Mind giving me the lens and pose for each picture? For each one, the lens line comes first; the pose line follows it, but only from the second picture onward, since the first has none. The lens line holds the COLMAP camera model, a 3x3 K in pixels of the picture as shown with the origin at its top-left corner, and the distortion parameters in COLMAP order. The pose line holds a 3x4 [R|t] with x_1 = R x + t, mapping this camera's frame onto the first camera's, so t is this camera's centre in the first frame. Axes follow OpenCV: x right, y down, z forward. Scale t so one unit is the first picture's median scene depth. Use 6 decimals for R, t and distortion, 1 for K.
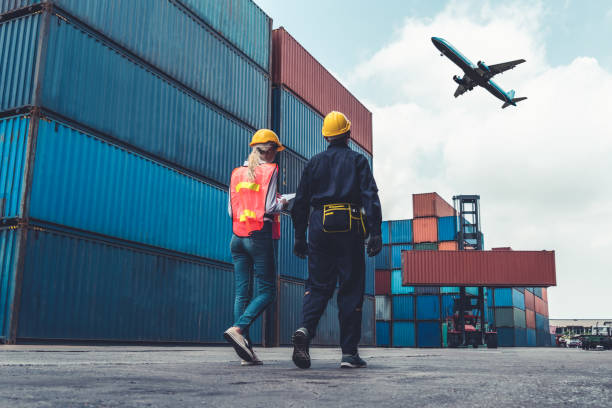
lens RADIAL K [[641.9, 0, 315.6], [0, 641.9, 208.3], [0, 0, 1]] dist [0.002728, 0.000000]
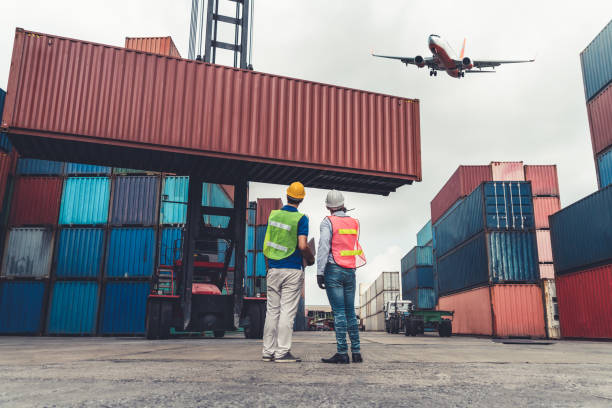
lens RADIAL K [[513.7, 0, 310.5], [0, 513.7, 205.7], [0, 0, 1]] dist [0.001975, 0.014129]
pose [[0.925118, 0.083955, 0.370282, 0.151385], [-0.074775, 0.996433, -0.039105, 0.122179], [-0.372244, 0.008489, 0.928096, 0.578368]]
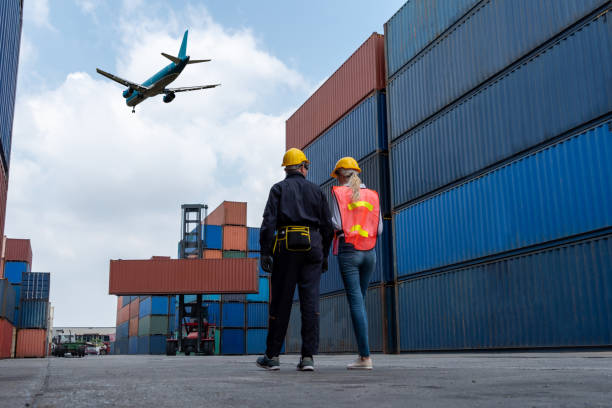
lens RADIAL K [[641.9, 0, 296.7], [0, 641.9, 205.5], [0, 0, 1]] dist [0.002728, 0.000000]
pose [[0.999805, -0.018391, 0.007147, 0.346211], [0.018501, 0.999707, -0.015636, 0.000369], [-0.006857, 0.015765, 0.999852, -0.013685]]
